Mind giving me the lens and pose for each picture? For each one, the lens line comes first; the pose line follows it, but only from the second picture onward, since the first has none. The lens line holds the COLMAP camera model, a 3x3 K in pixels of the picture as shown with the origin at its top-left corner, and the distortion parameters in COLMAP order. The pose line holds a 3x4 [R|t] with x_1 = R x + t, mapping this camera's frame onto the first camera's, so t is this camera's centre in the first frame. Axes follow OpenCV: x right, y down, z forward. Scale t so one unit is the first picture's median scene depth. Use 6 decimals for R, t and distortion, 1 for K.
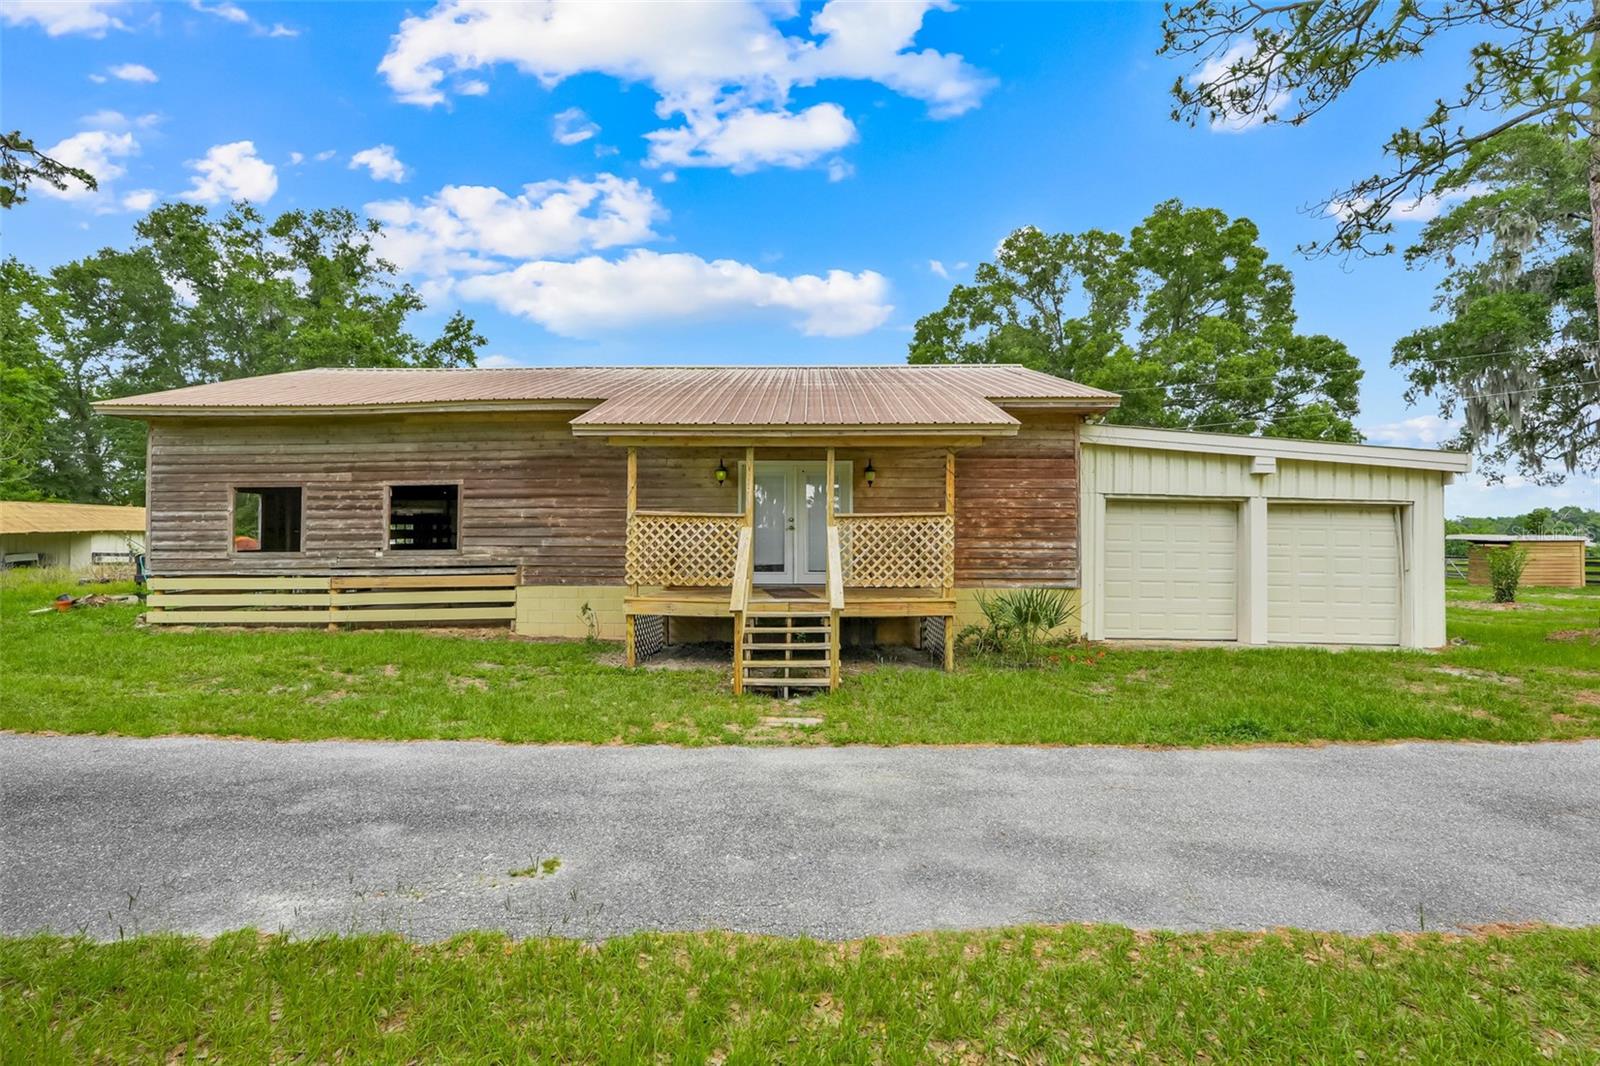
lens RADIAL K [[700.6, 0, 798.8], [0, 700.6, 533.9], [0, 0, 1]] dist [-0.022371, 0.012016]
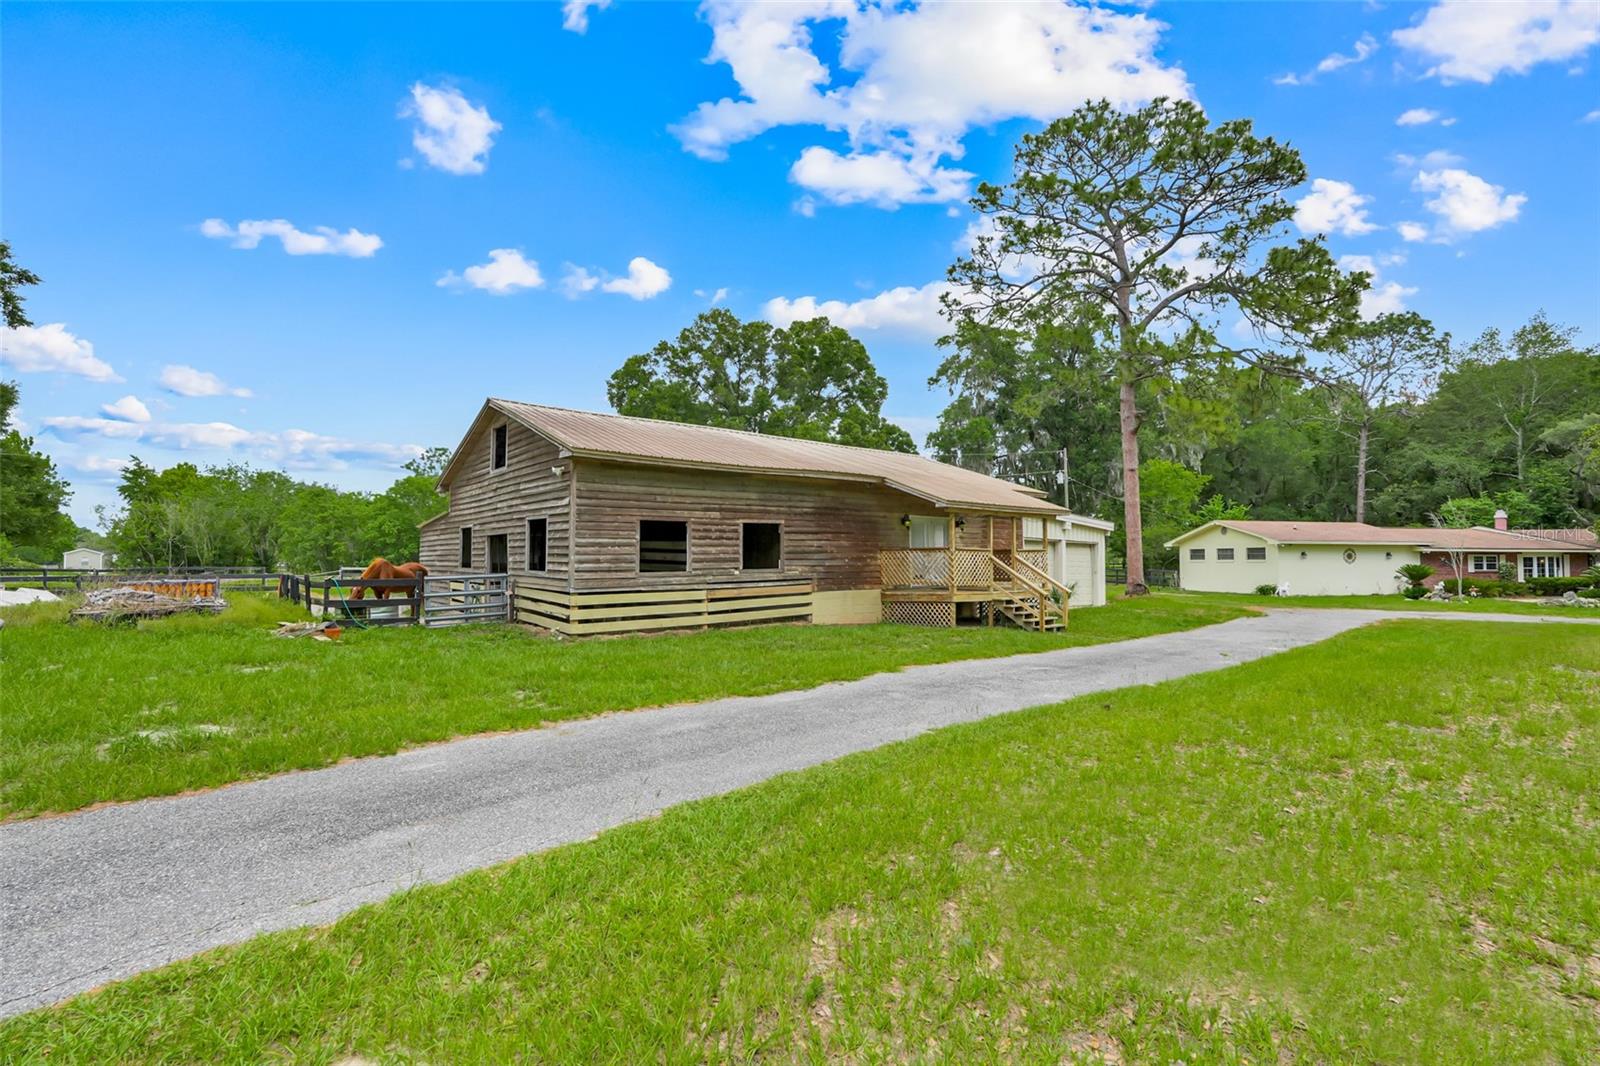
lens RADIAL K [[700.6, 0, 798.8], [0, 700.6, 533.9], [0, 0, 1]] dist [-0.022371, 0.012016]
pose [[0.764984, 0.021390, 0.643694, -1.402303], [-0.003842, 0.999582, -0.028650, -0.007454], [-0.644038, 0.019444, 0.764746, -0.140342]]
